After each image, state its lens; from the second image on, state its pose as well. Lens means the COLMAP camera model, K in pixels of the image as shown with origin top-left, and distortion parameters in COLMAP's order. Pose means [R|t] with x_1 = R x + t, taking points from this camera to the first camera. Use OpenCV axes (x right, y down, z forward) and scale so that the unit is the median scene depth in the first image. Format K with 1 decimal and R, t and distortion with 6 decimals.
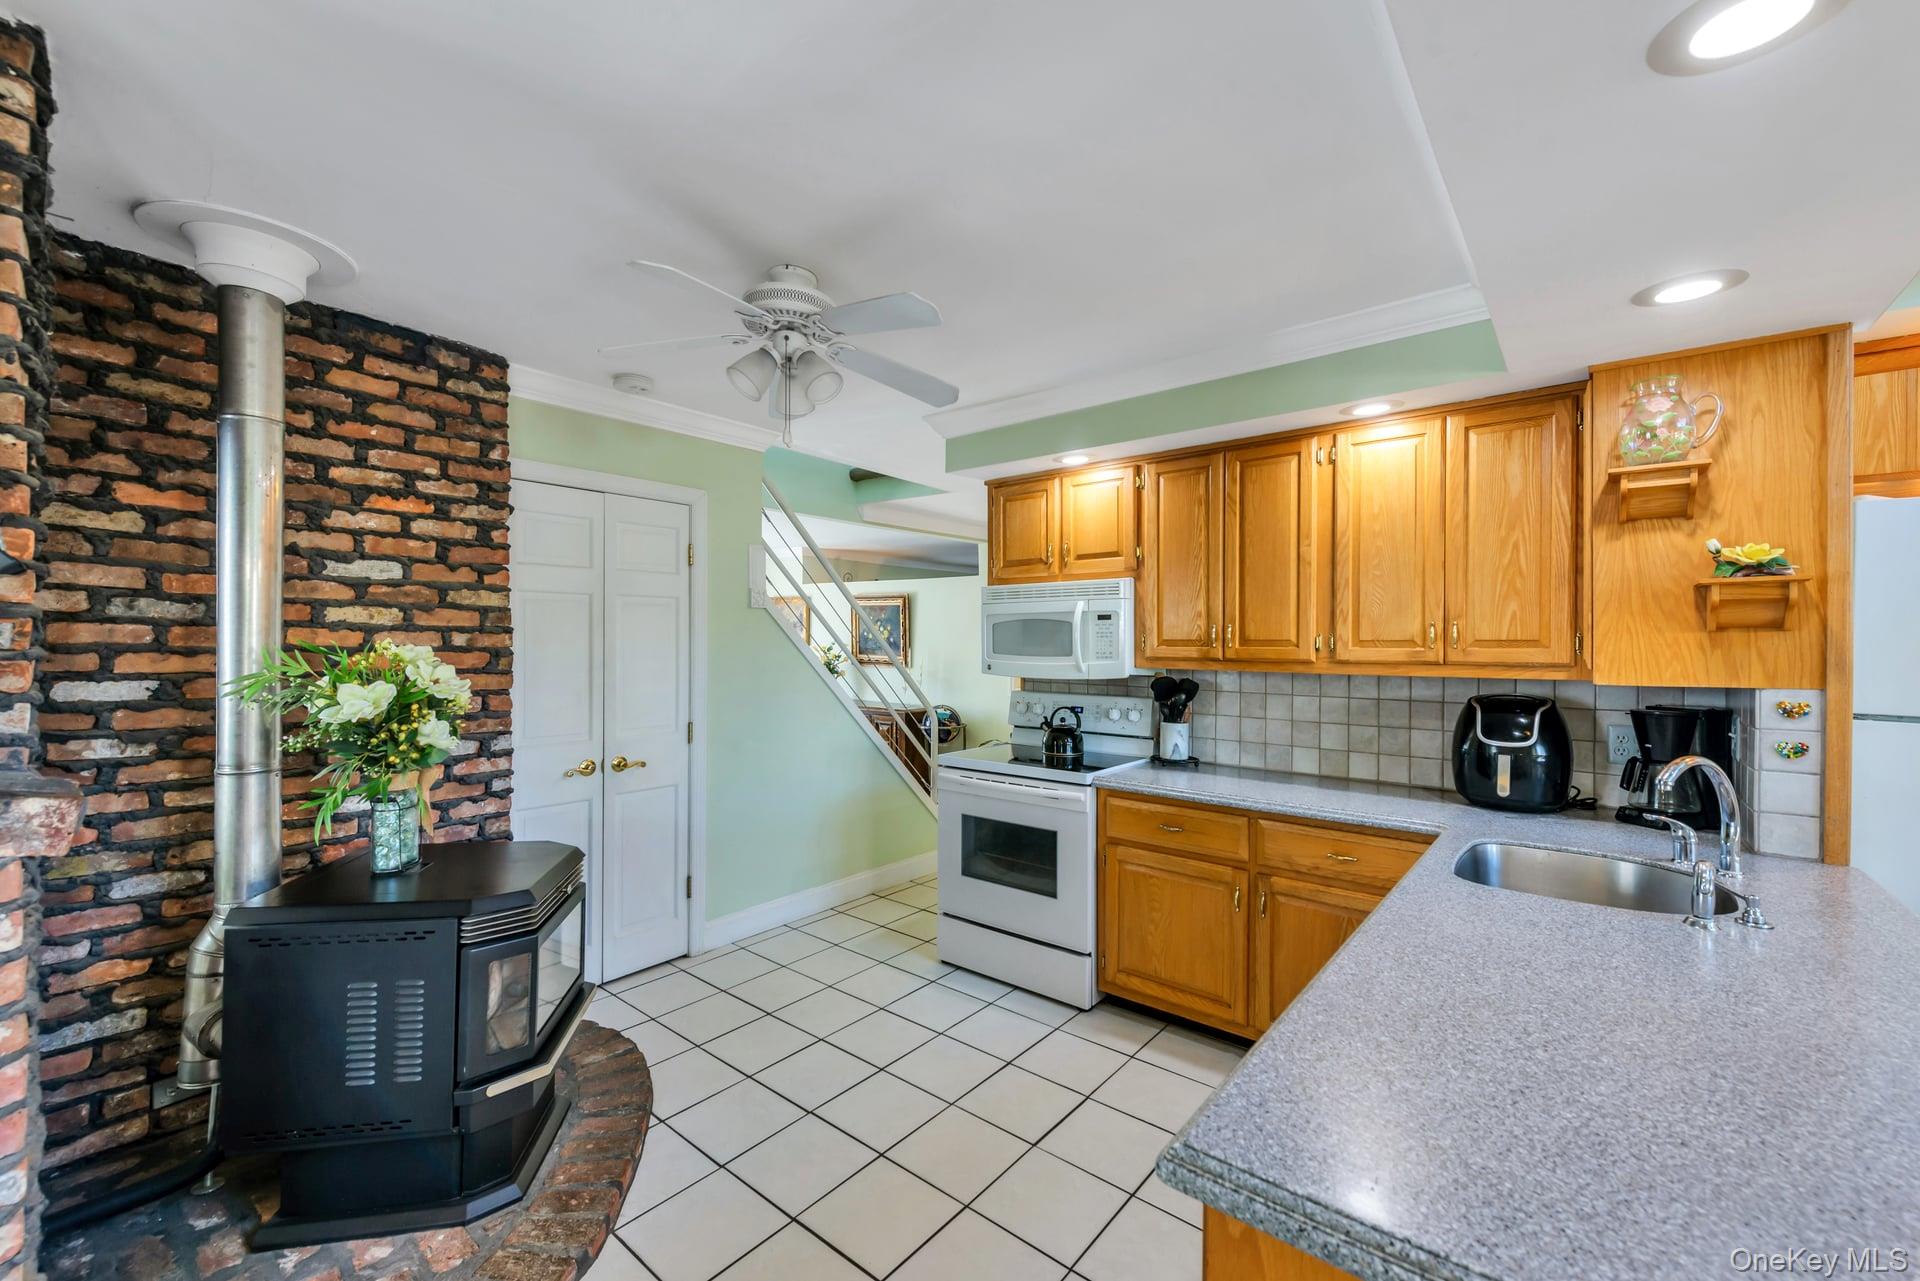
lens RADIAL K [[767.1, 0, 957.6], [0, 767.1, 645.3], [0, 0, 1]] dist [0.015117, -0.005878]
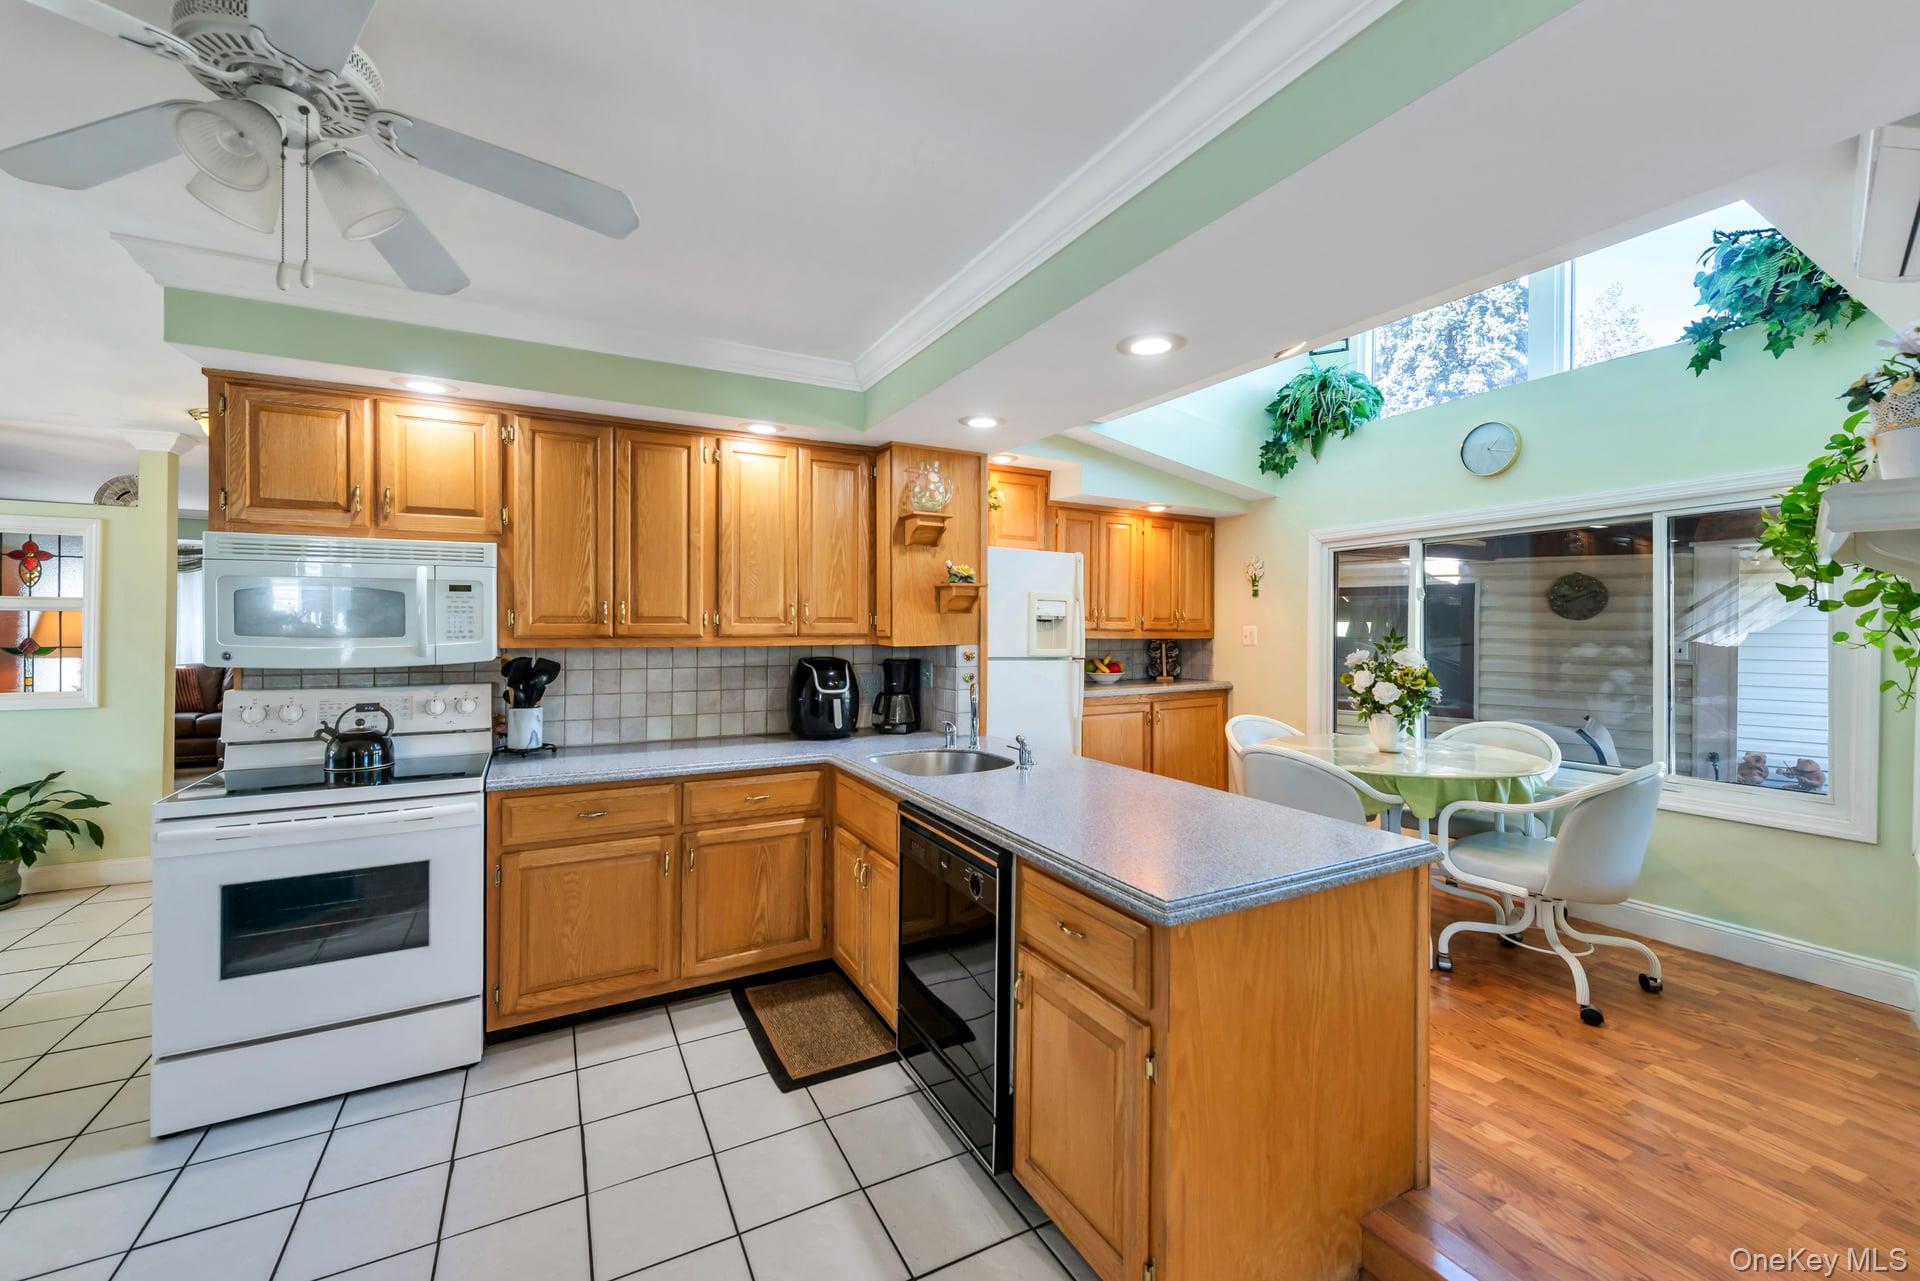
lens RADIAL K [[771.3, 0, 958.8], [0, 771.3, 633.0], [0, 0, 1]] dist [0.017451, -0.006059]
pose [[0.381650, -0.015308, 0.924180, -0.411345], [0.002727, 0.999877, 0.015436, 0.000051], [-0.924303, -0.003371, 0.381645, 0.207566]]
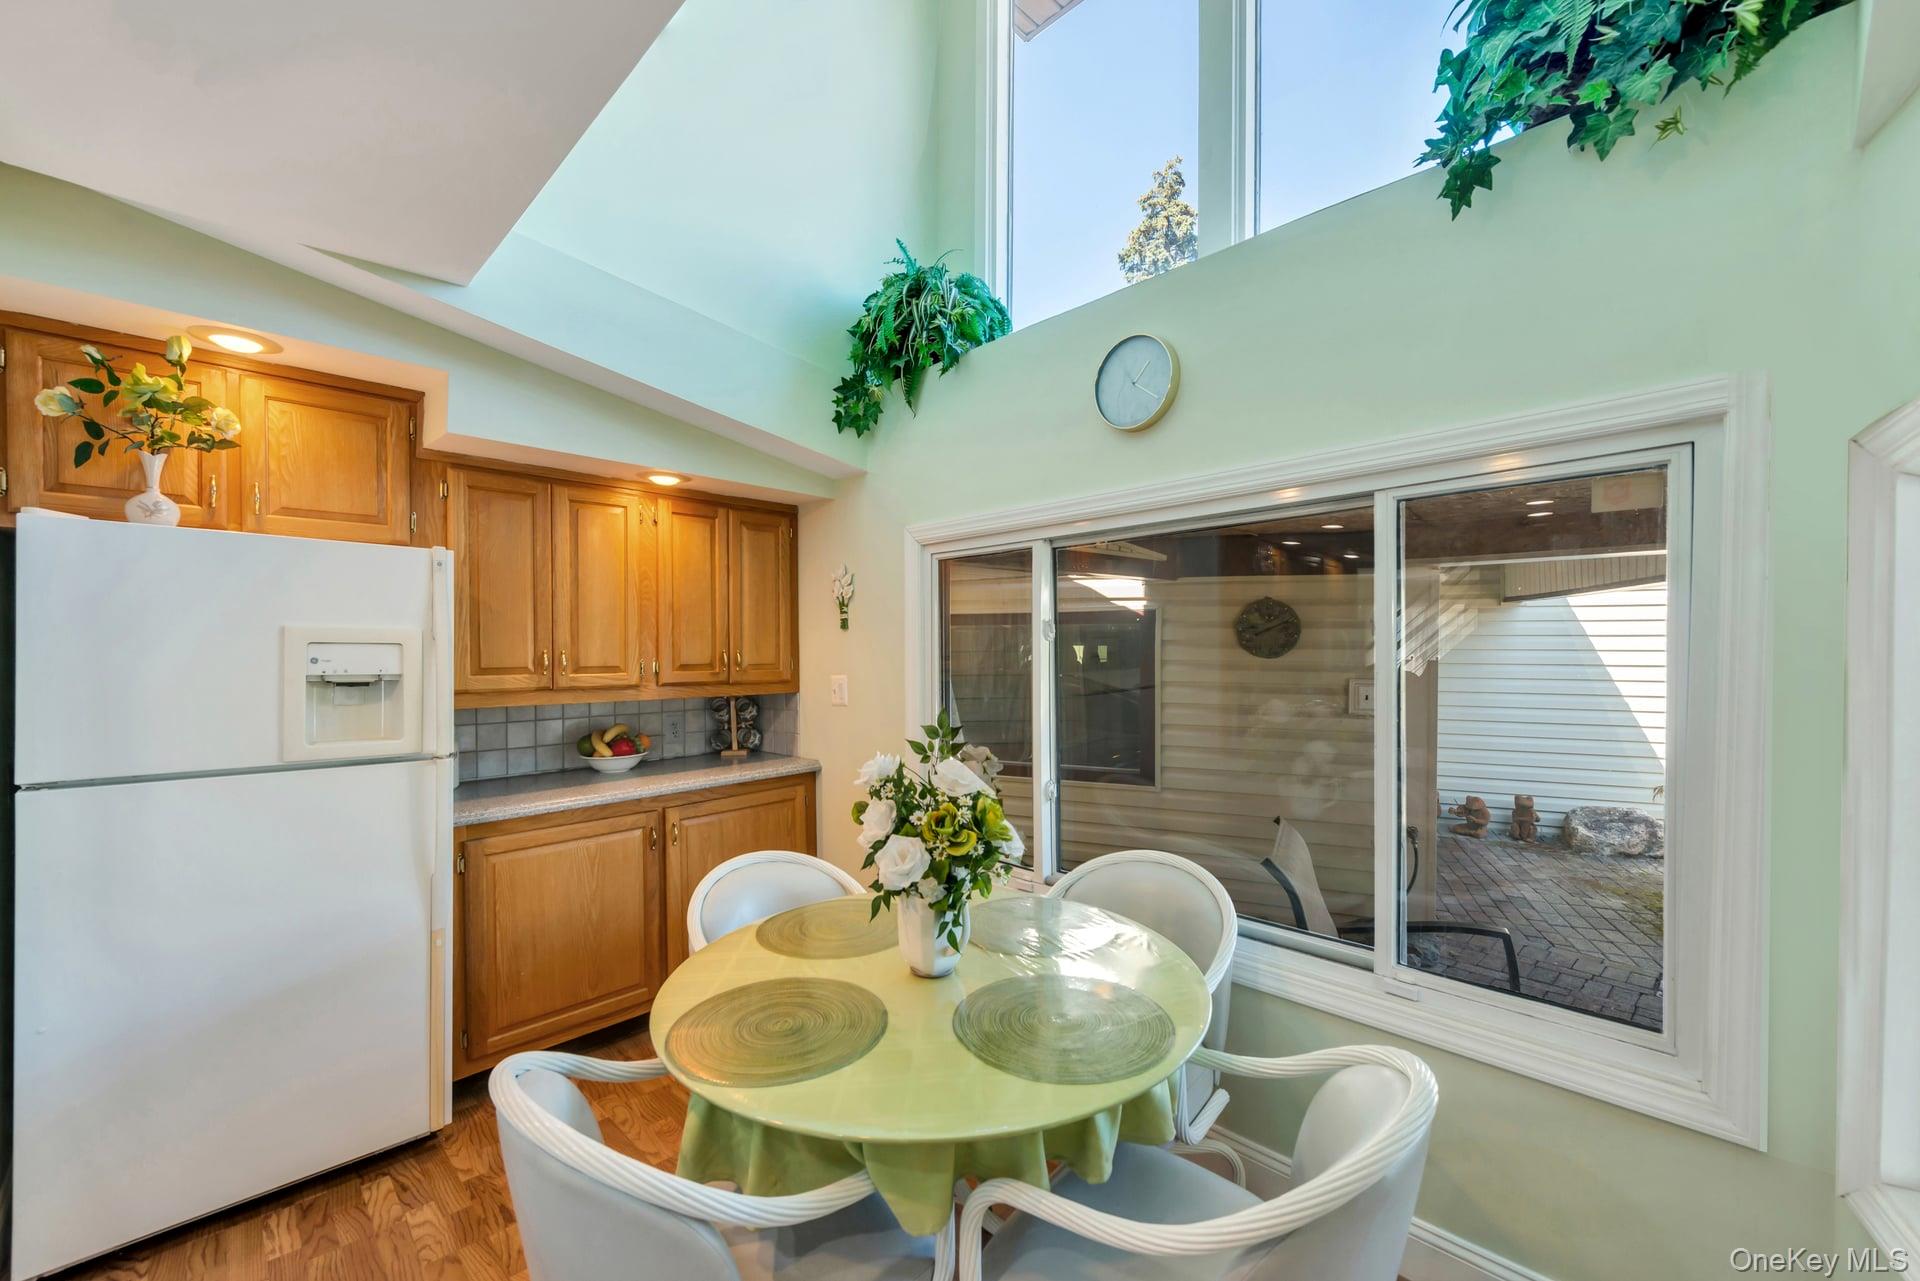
lens RADIAL K [[777.9, 0, 953.5], [0, 777.9, 658.6], [0, 0, 1]] dist [0.015400, -0.006143]
pose [[0.109970, -0.027008, 0.993568, 0.341145], [0.006180, 0.999630, 0.026489, -0.038798], [-0.993916, 0.003227, 0.110096, -0.019568]]
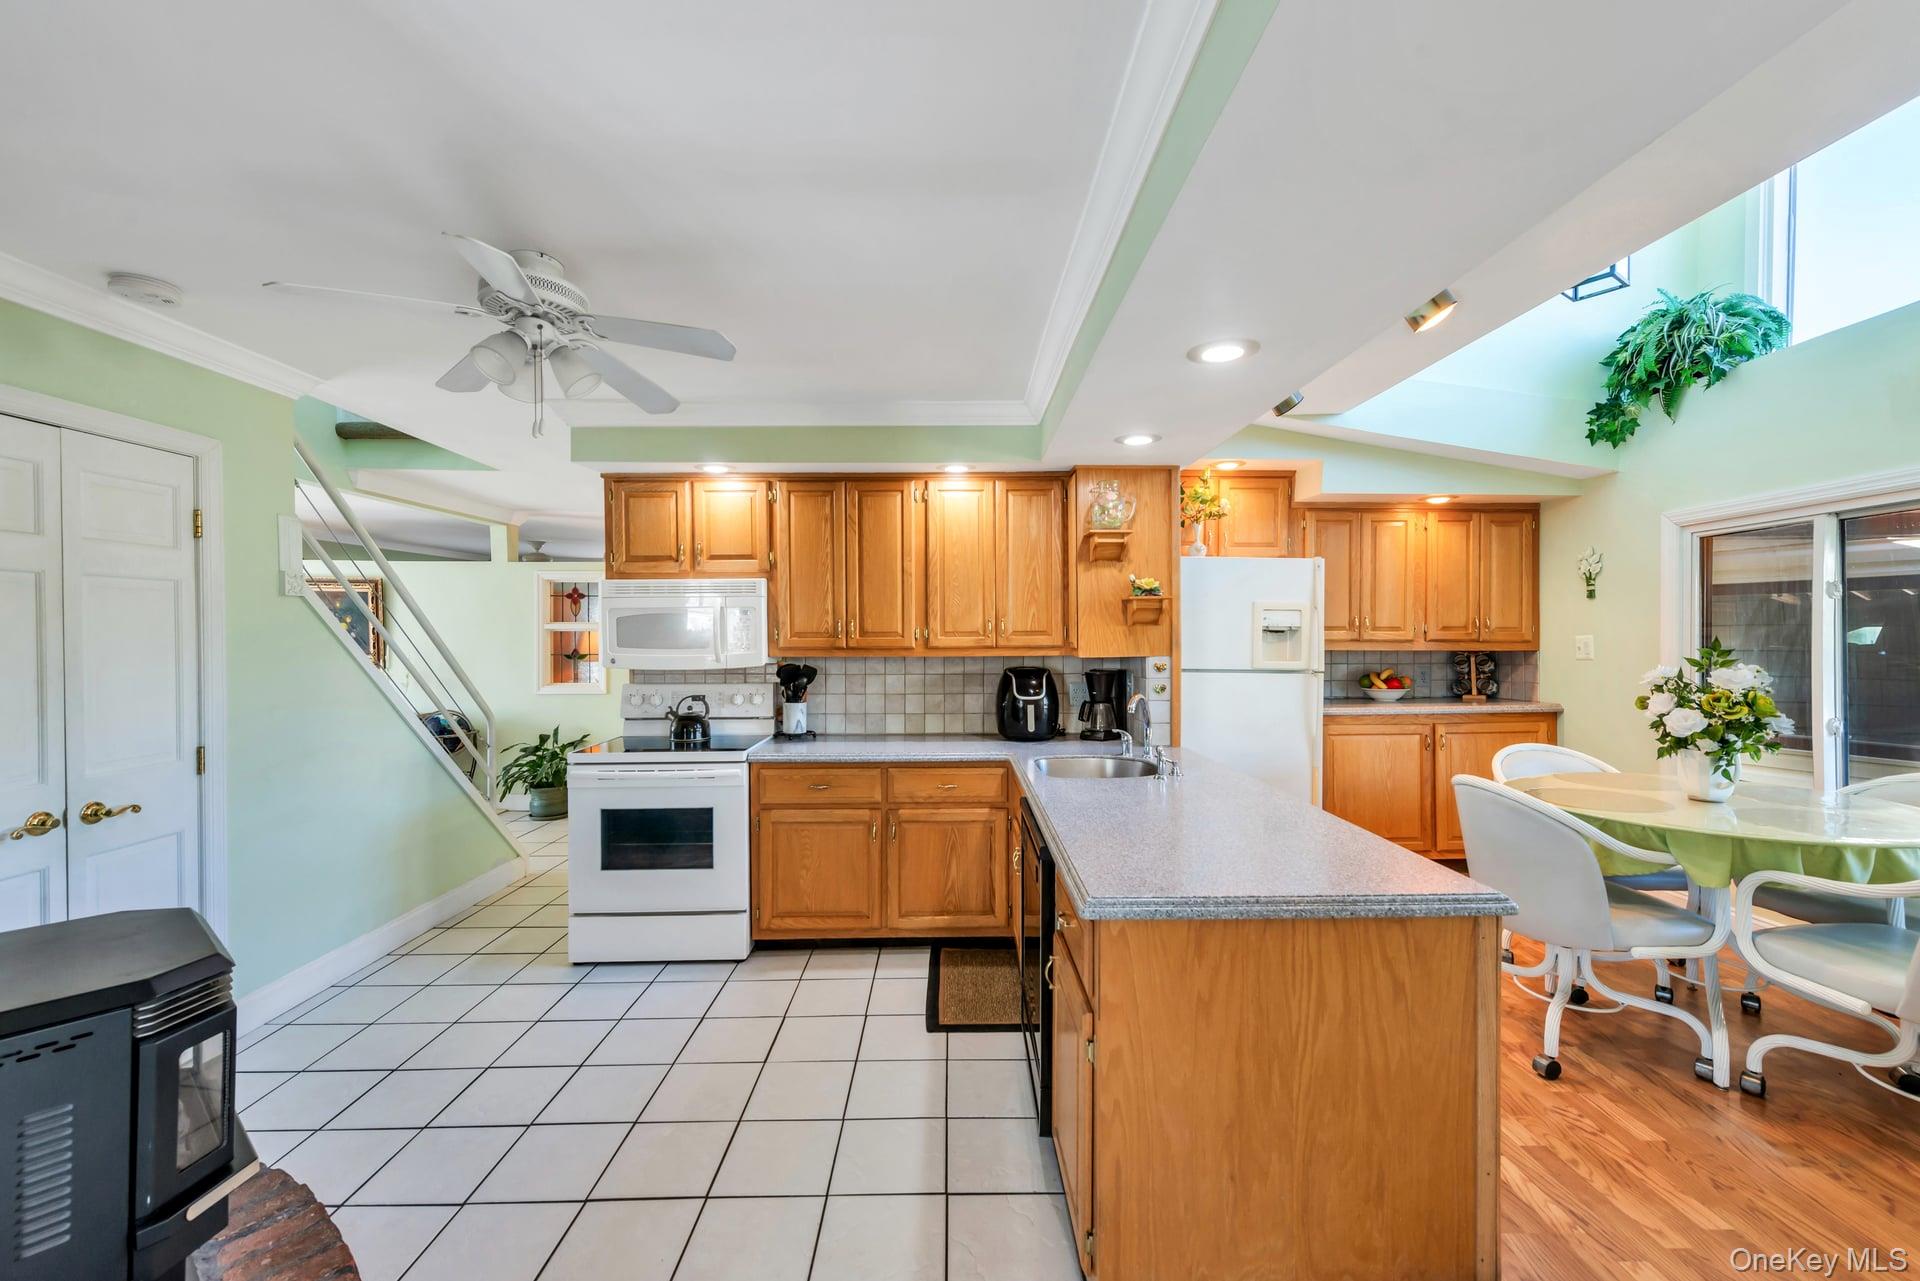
lens RADIAL K [[758.4, 0, 957.2], [0, 758.4, 644.9], [0, 0, 1]] dist [0.013413, -0.005210]
pose [[0.765782, -0.017977, 0.642849, -0.310832], [0.011570, 0.999833, 0.014177, -0.001740], [-0.642996, -0.003419, 0.765862, -0.059412]]
